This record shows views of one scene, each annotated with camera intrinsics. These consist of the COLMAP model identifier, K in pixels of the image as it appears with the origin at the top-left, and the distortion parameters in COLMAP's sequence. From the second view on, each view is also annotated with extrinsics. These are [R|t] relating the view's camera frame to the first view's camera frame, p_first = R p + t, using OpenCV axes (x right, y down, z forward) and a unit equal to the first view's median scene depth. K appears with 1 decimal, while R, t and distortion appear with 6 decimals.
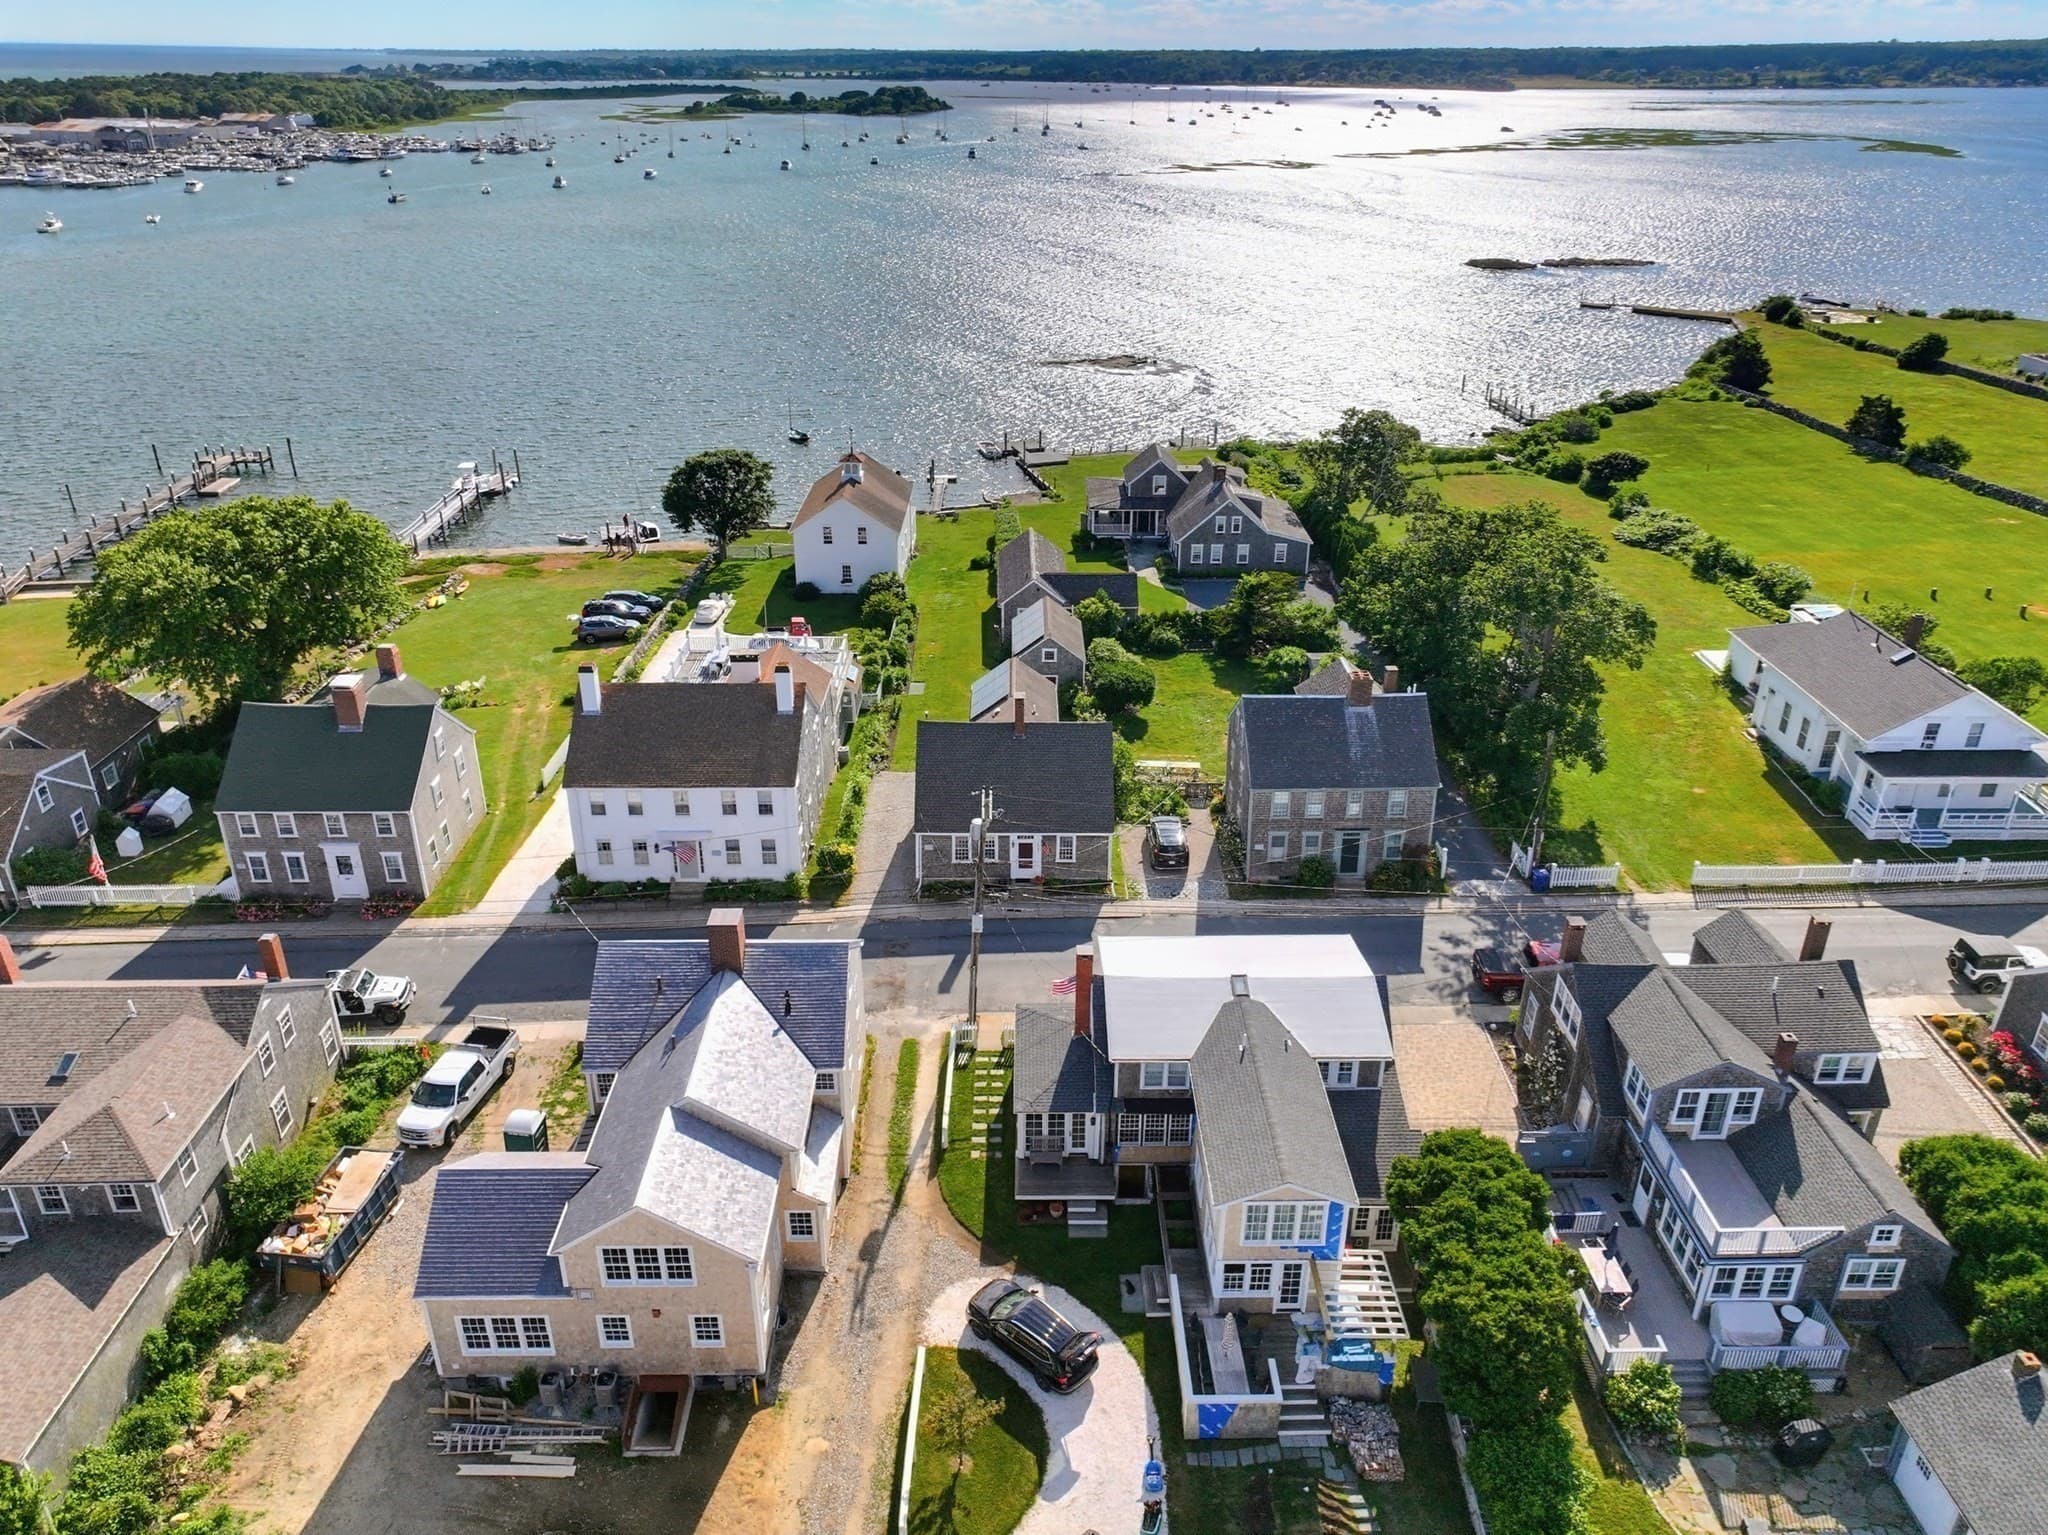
lens RADIAL K [[1374.4, 0, 1019.8], [0, 1374.4, 767.9], [0, 0, 1]] dist [-0.007024, 0.022925]
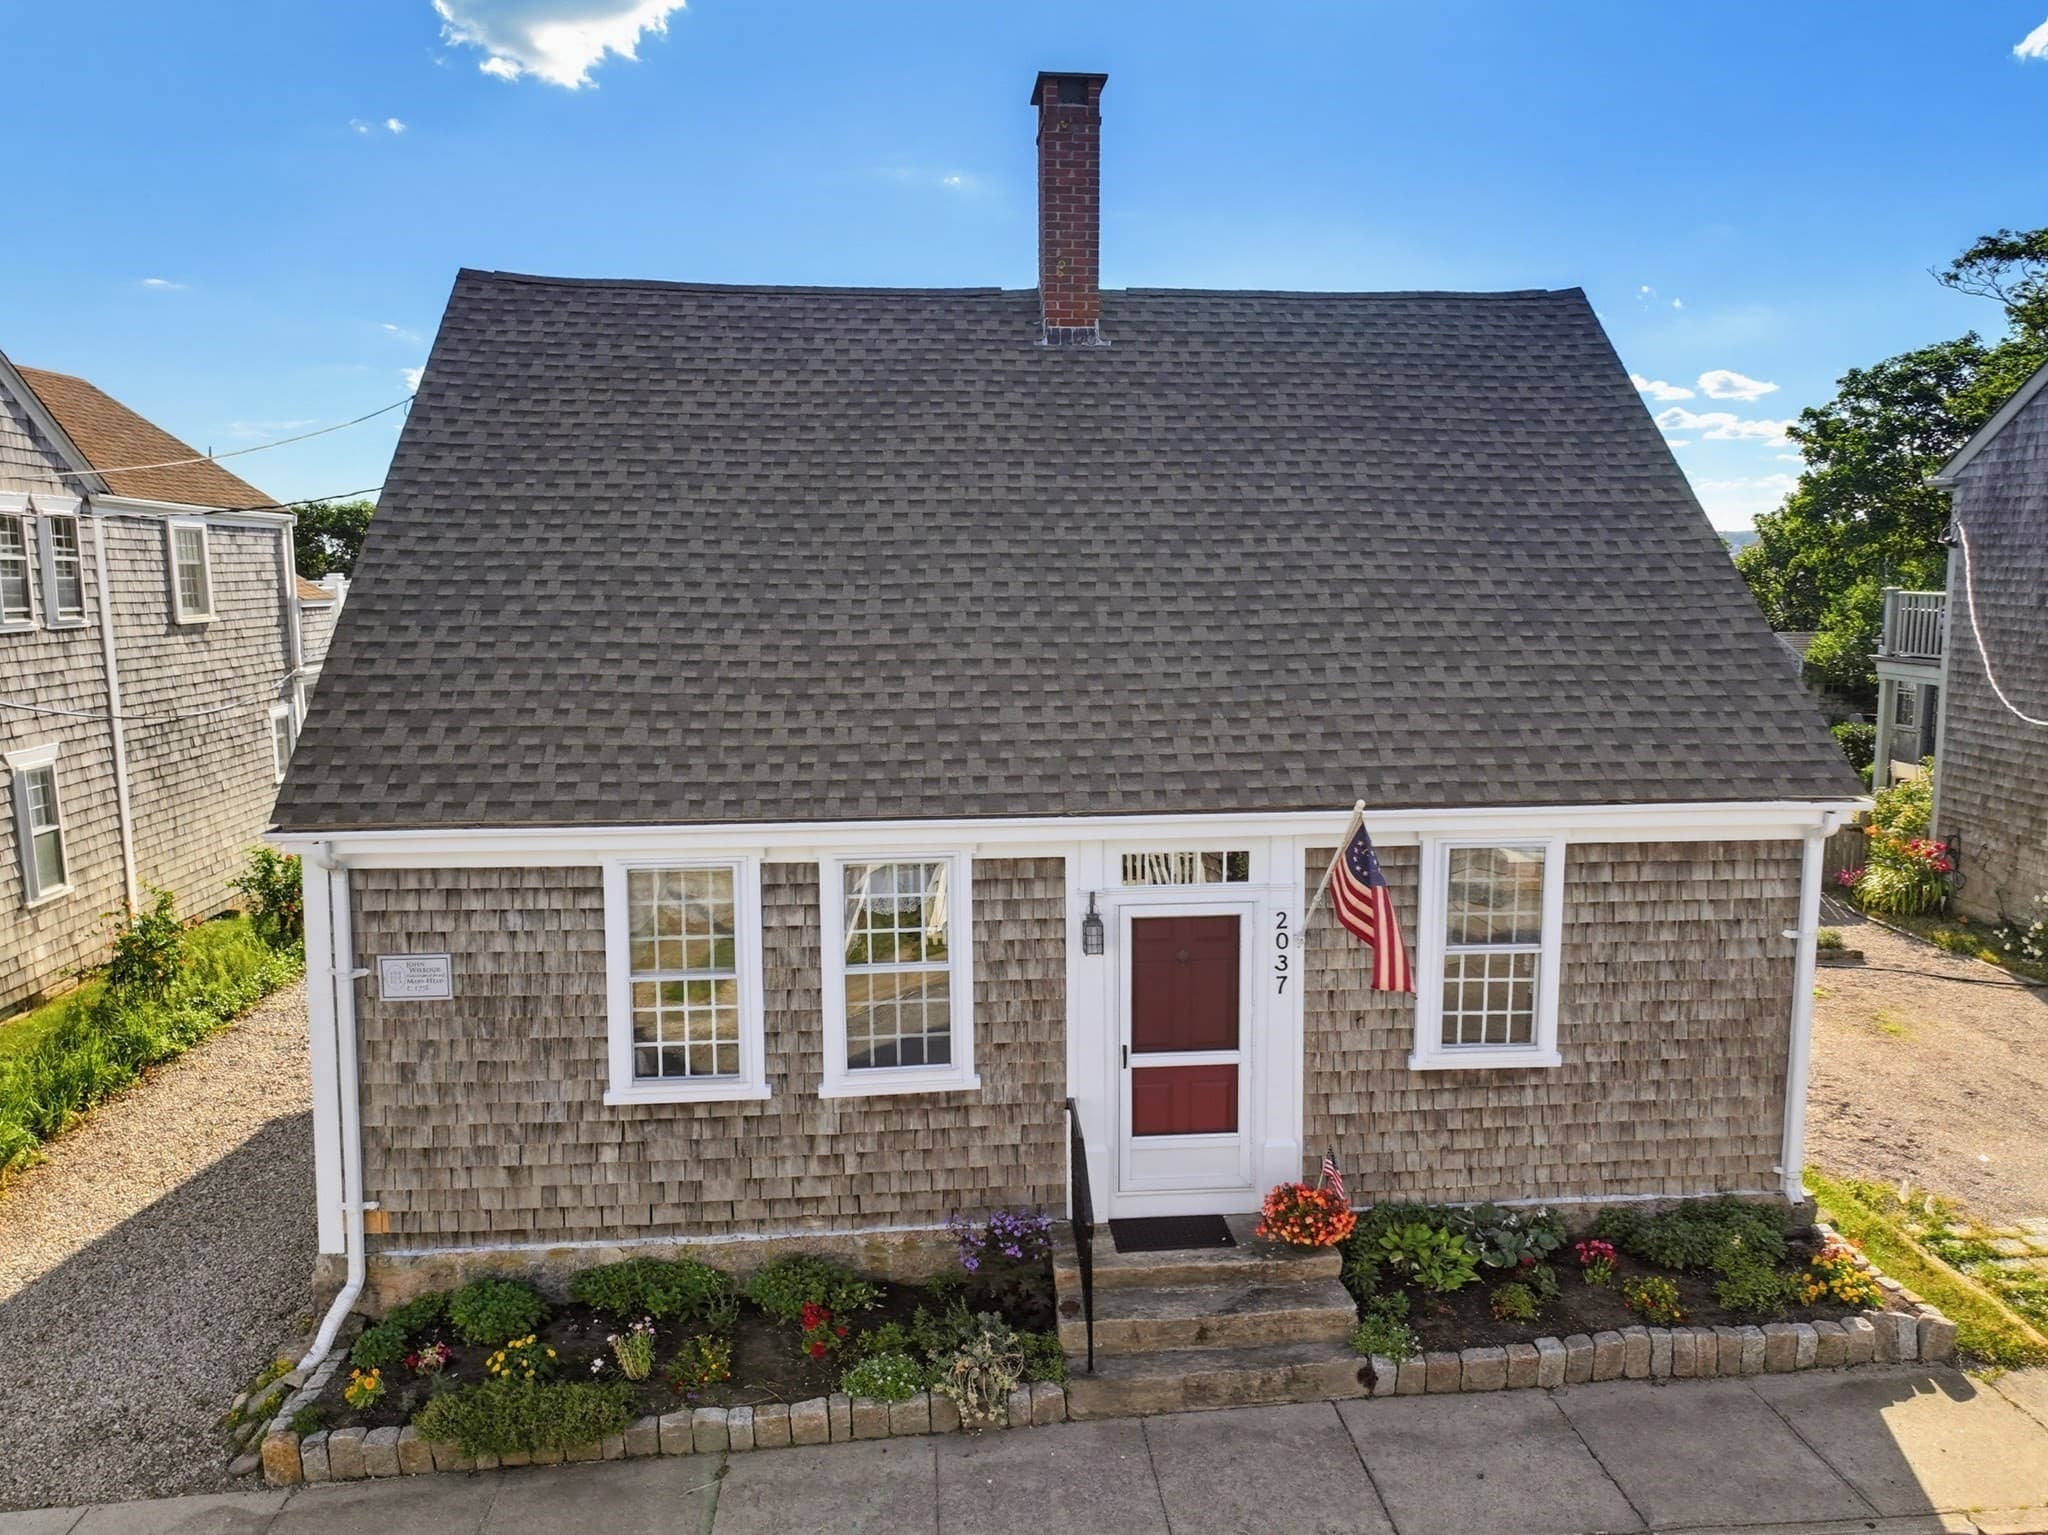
lens RADIAL K [[1374.4, 0, 1032.4], [0, 1374.4, 754.2], [0, 0, 1]] dist [-0.007024, 0.022925]
pose [[0.997363, -0.020136, 0.069727, -0.018827], [0.041718, 0.945219, -0.323761, 0.081070], [-0.059388, 0.325816, 0.943566, 0.871081]]
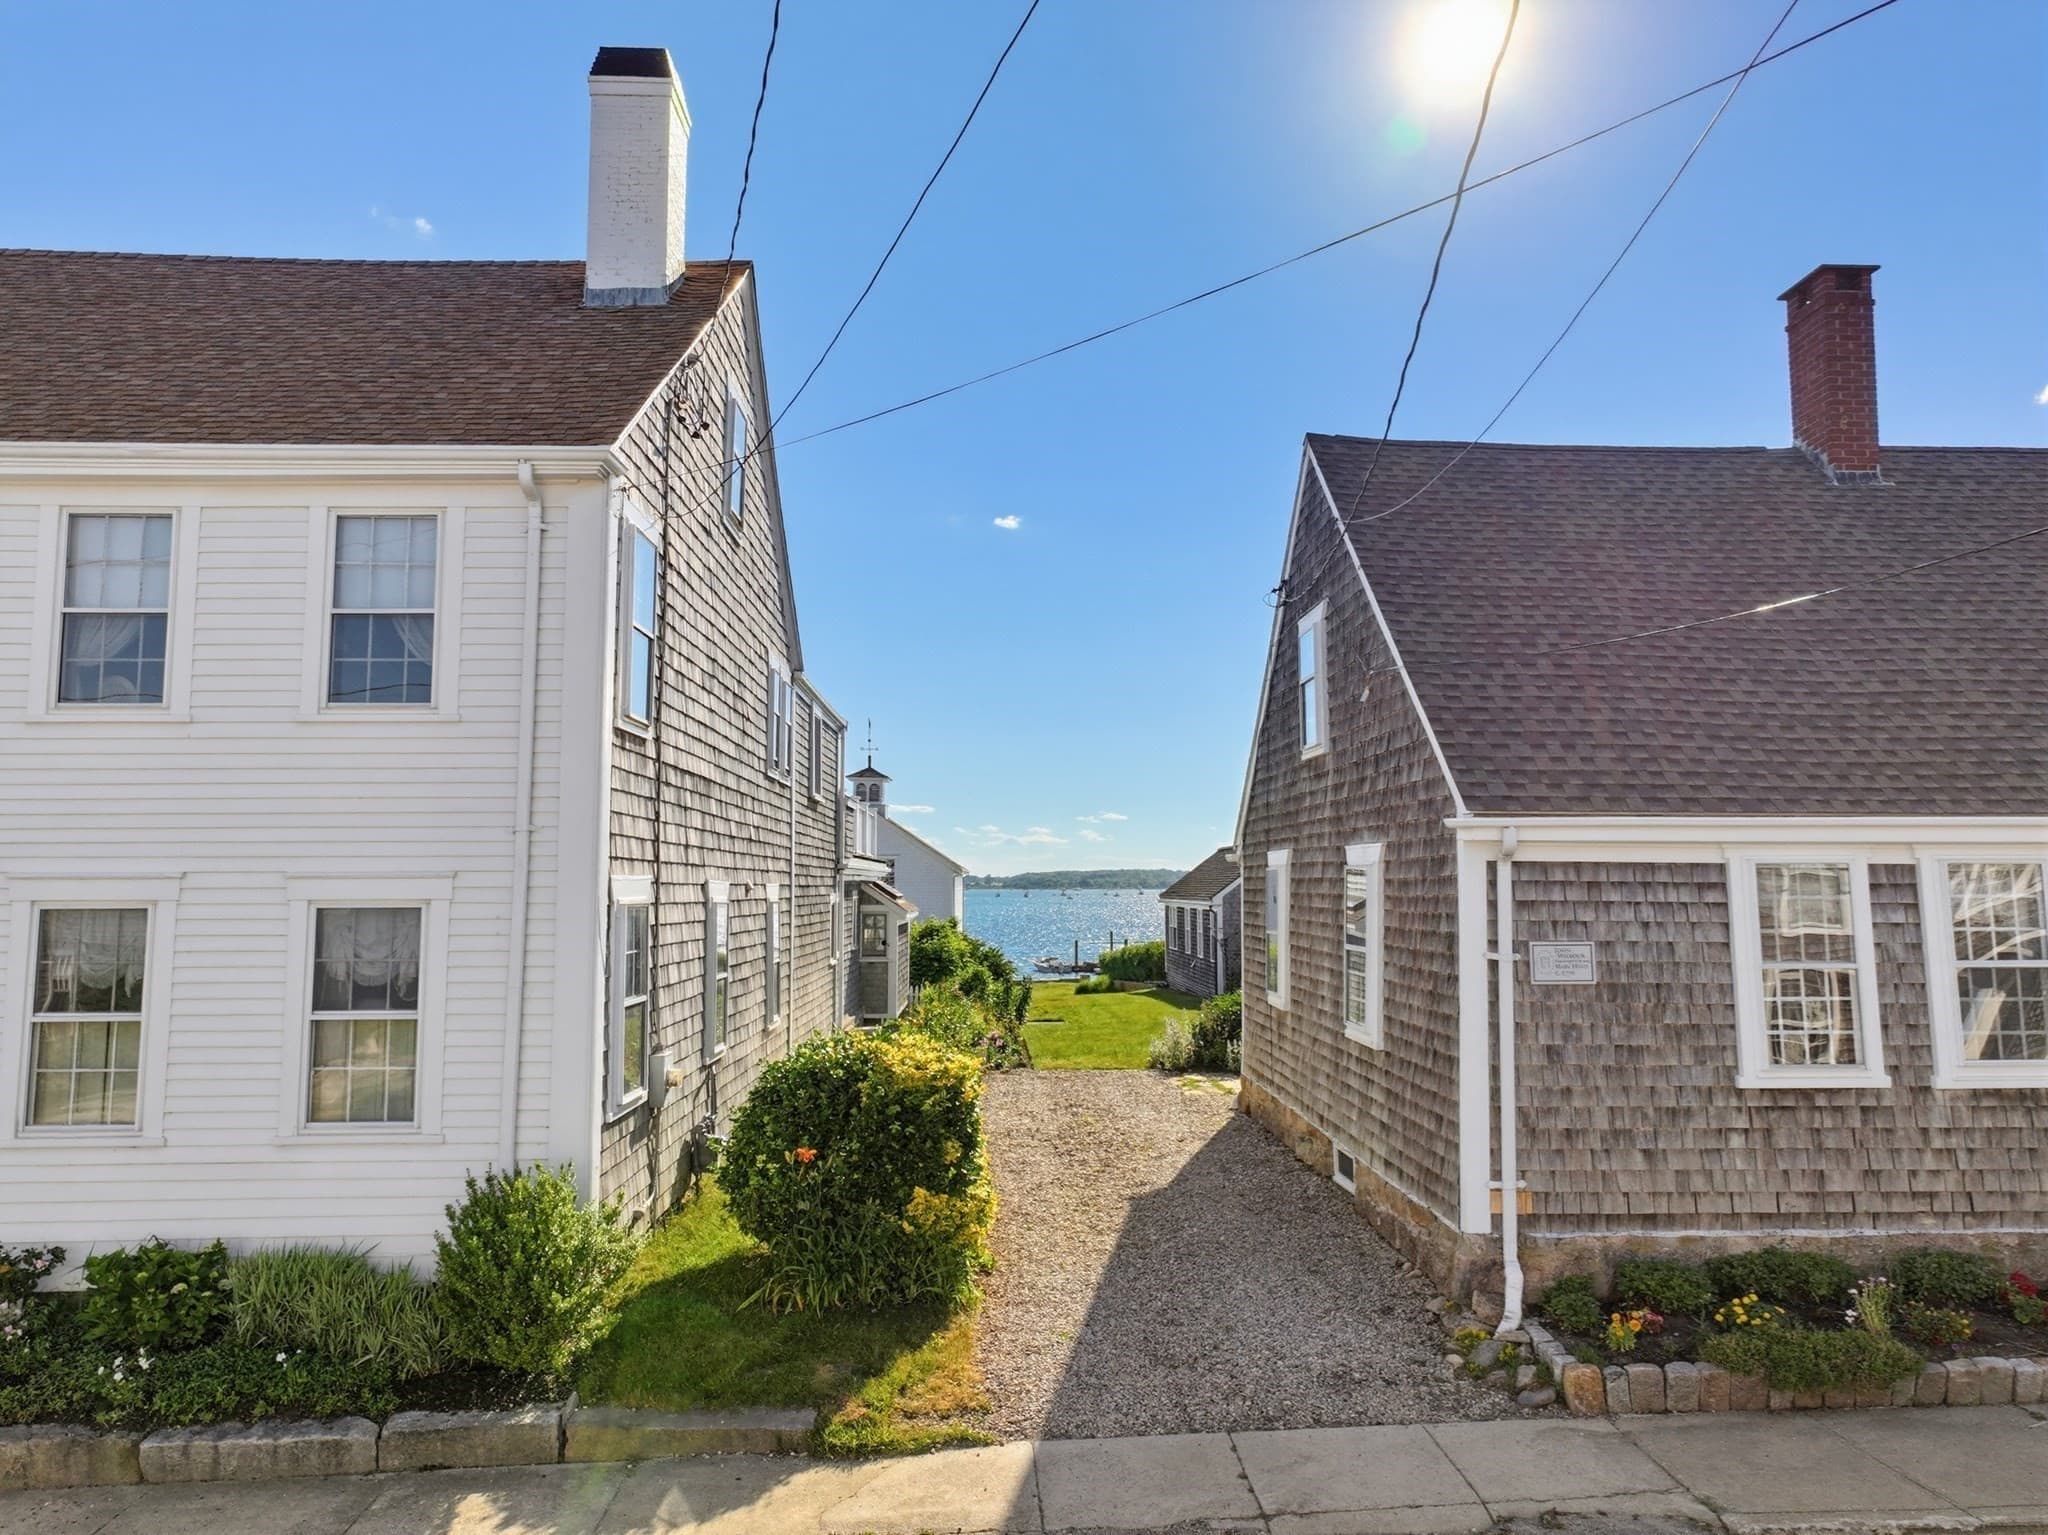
lens RADIAL K [[1374.4, 0, 1023.1], [0, 1374.4, 783.8], [0, 0, 1]] dist [-0.007024, 0.022925]
pose [[0.999747, -0.006266, 0.021592, -0.121589], [0.016590, 0.853758, -0.520406, 0.112073], [-0.015174, 0.520633, 0.853646, 0.873742]]
